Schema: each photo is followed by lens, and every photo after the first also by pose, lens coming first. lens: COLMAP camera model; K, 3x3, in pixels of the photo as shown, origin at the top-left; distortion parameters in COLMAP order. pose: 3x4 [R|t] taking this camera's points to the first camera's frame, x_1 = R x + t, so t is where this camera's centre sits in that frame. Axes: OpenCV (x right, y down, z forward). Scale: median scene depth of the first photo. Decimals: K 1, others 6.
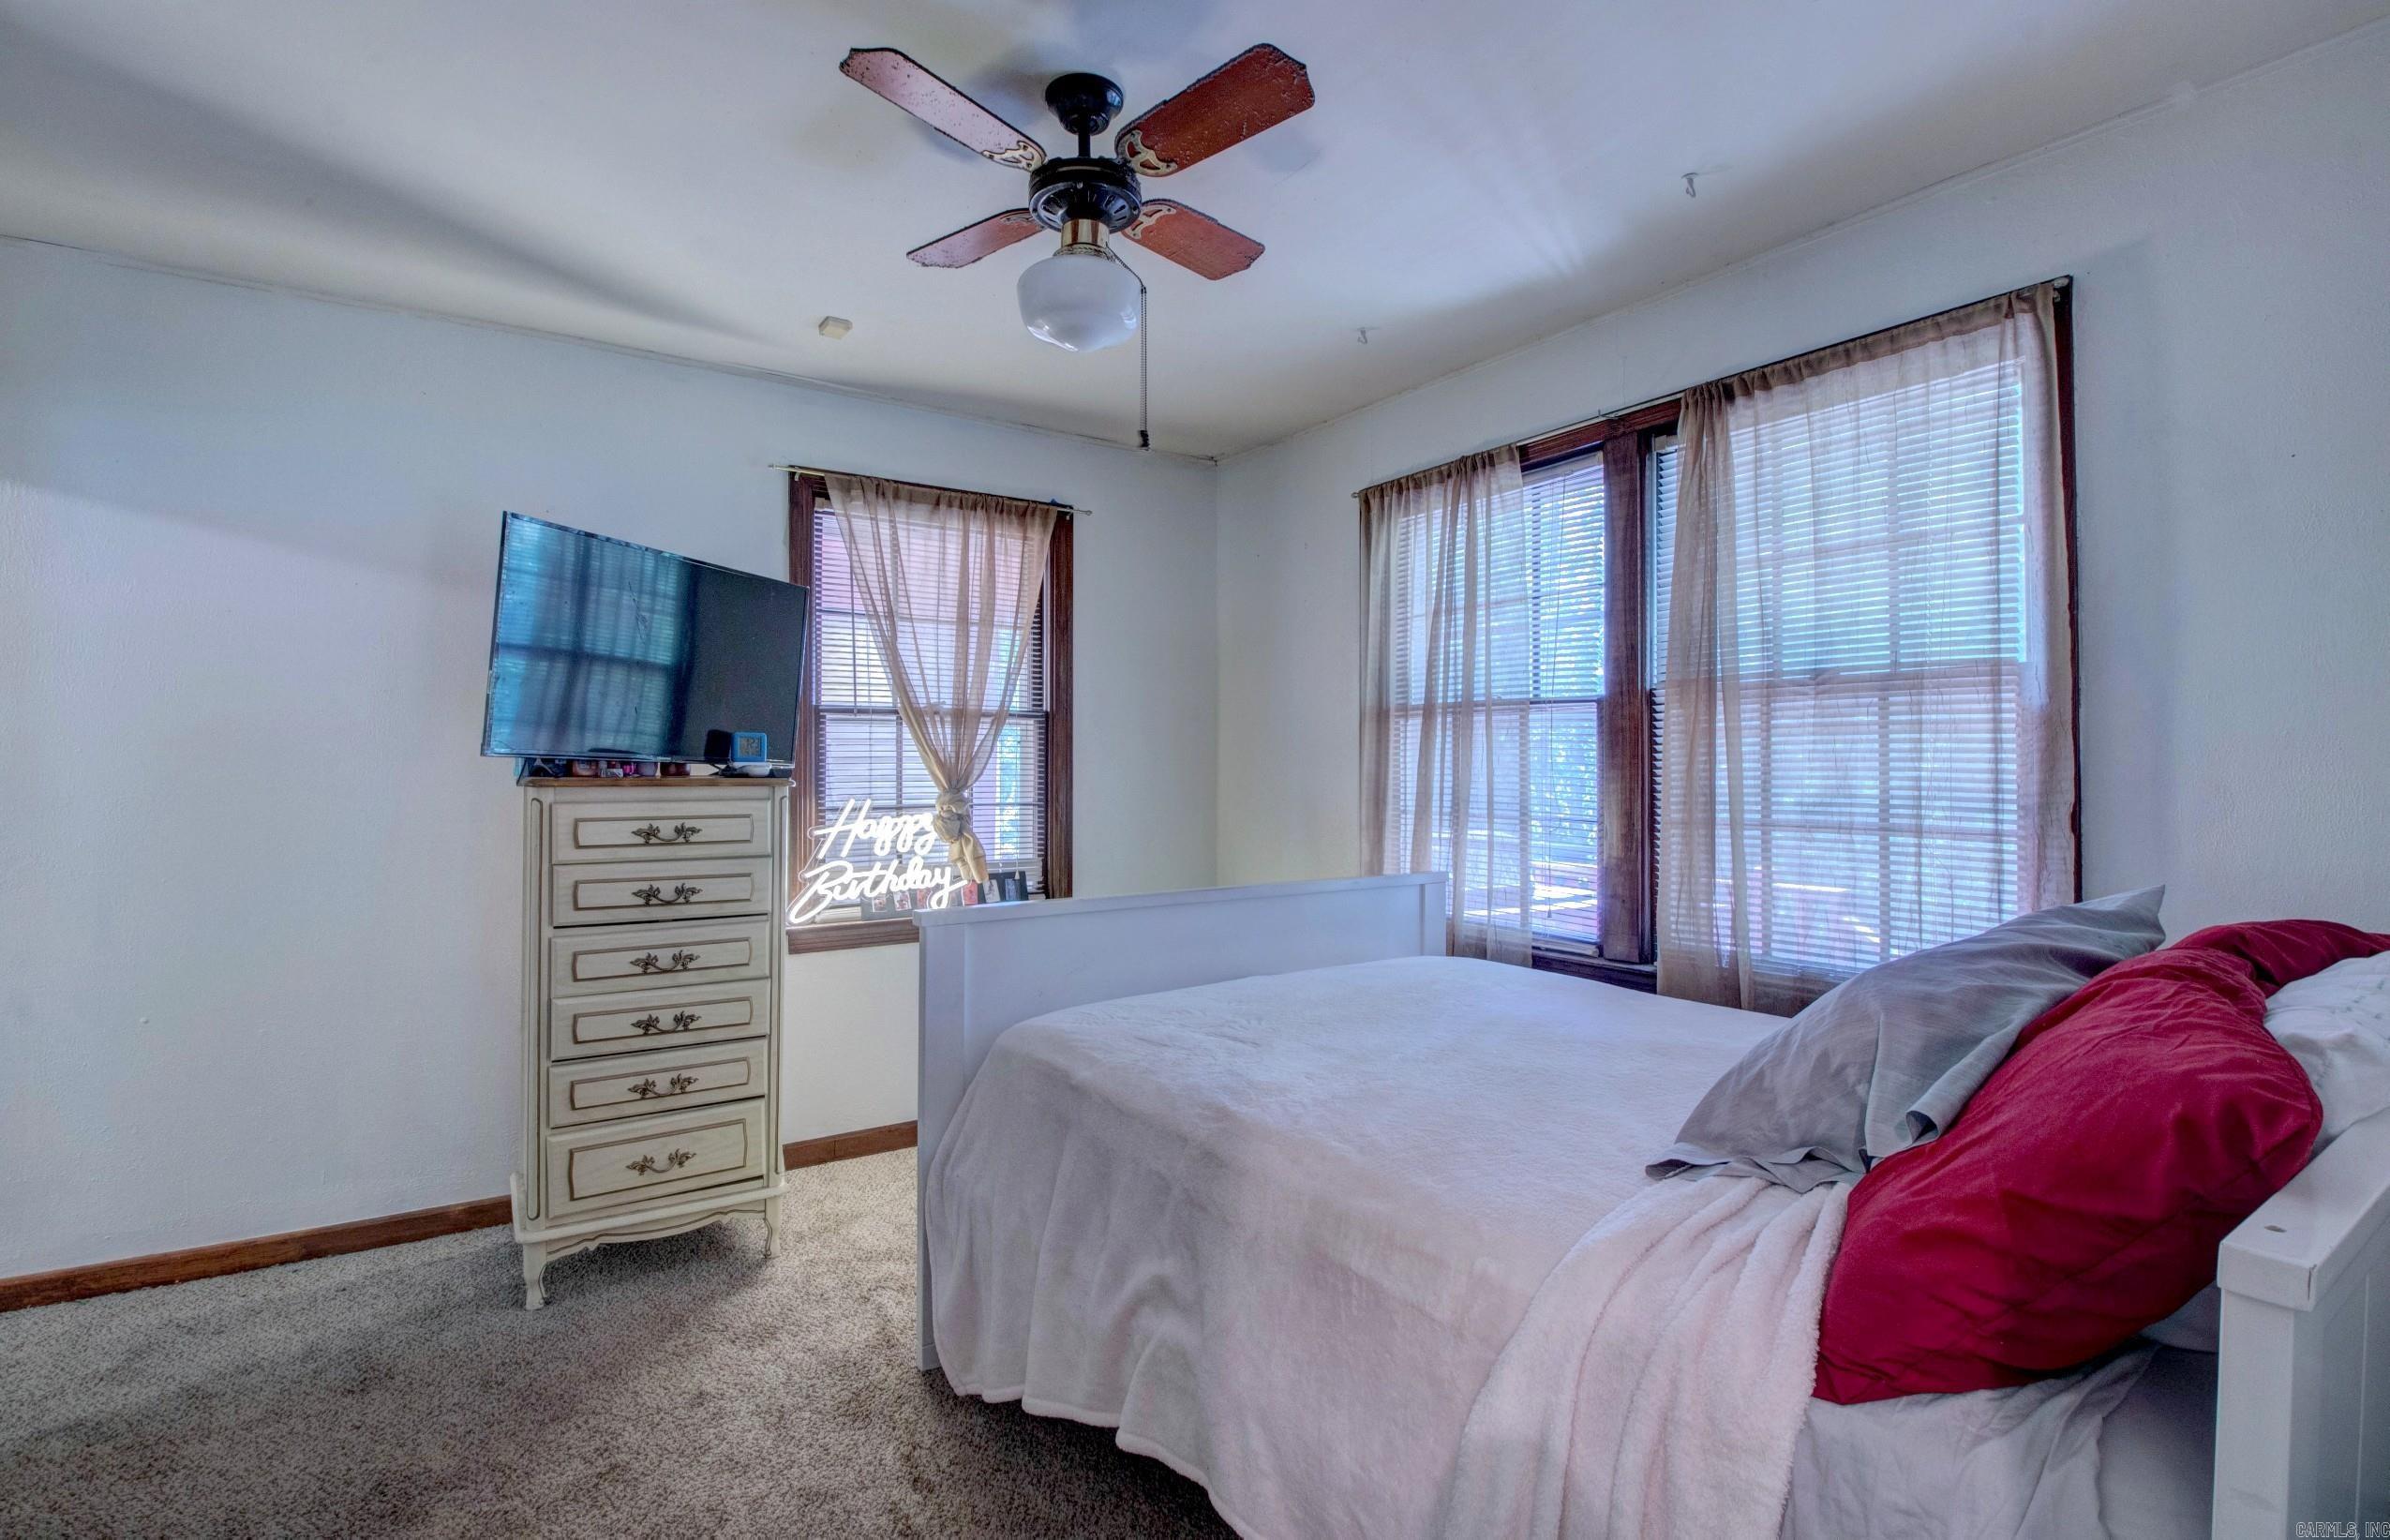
lens RADIAL K [[1120.7, 0, 1204.0], [0, 1120.7, 762.1], [0, 0, 1]] dist [0.000036, -0.013364]
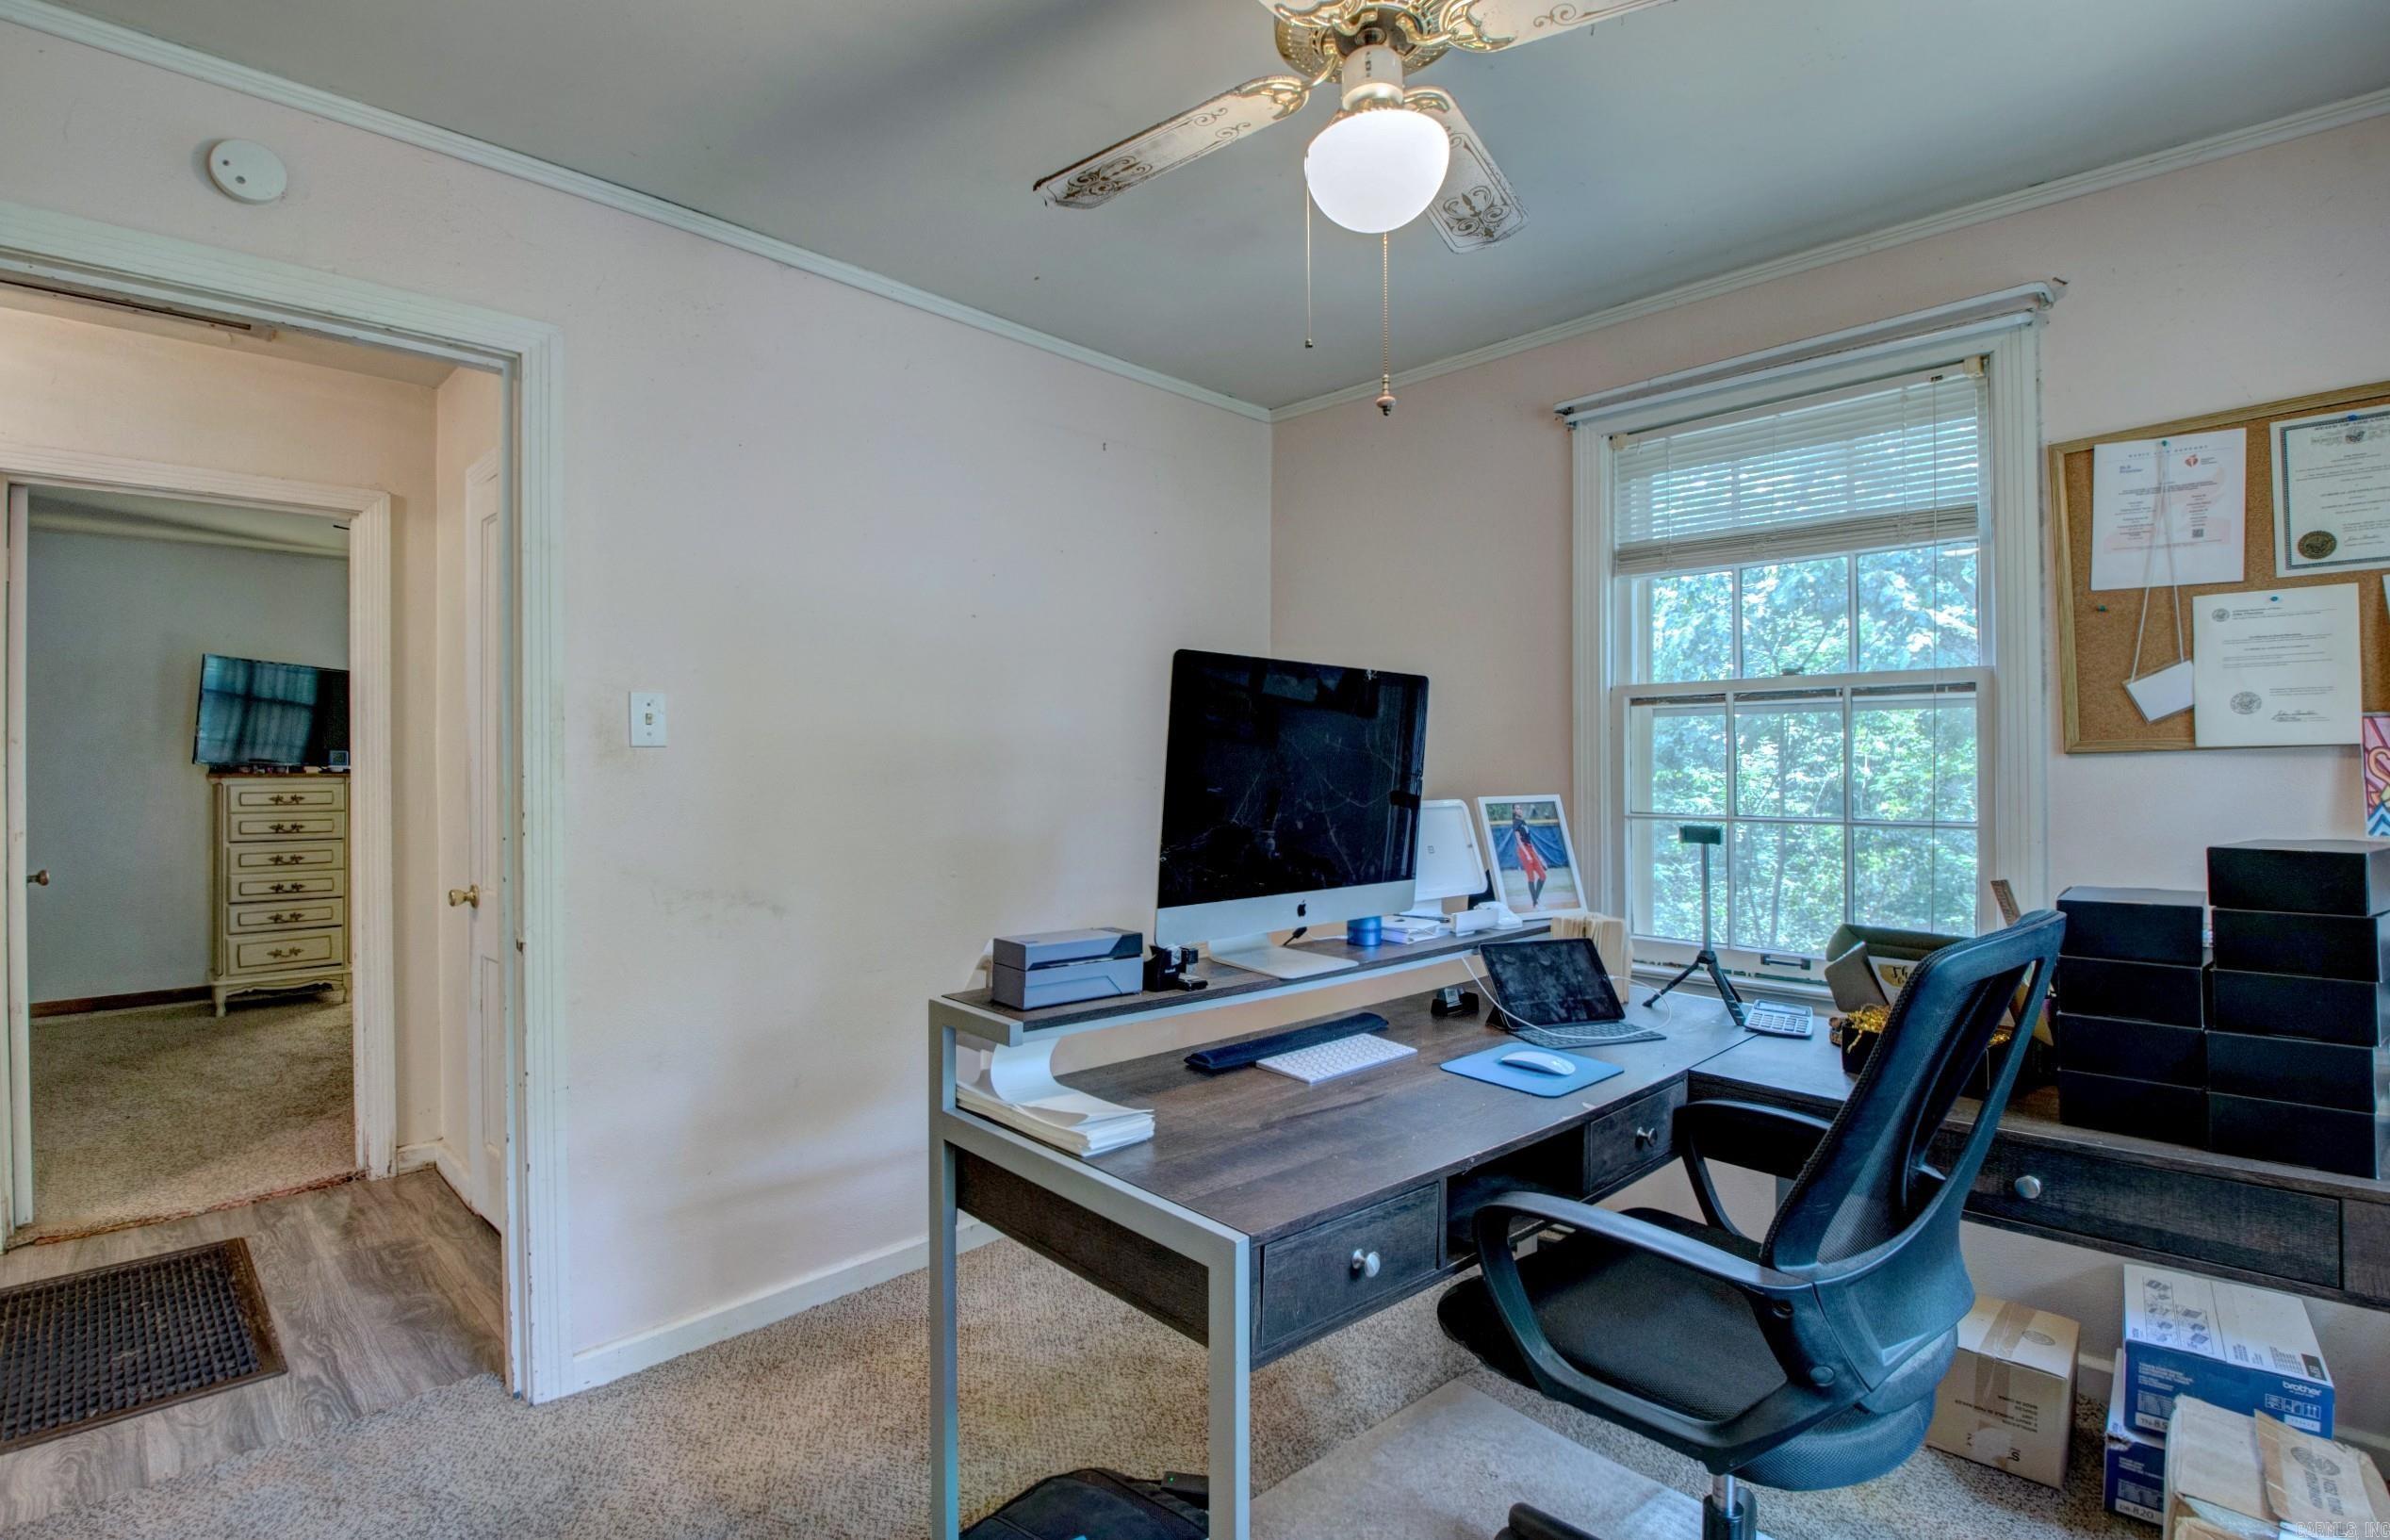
lens RADIAL K [[1185.2, 0, 1202.3], [0, 1185.2, 774.0], [0, 0, 1]] dist [-0.020411, -0.000976]
pose [[0.987888, -0.001761, 0.155157, 0.891724], [-0.000314, 0.999911, 0.013349, -0.014649], [-0.155167, -0.013236, 0.987800, -1.462755]]
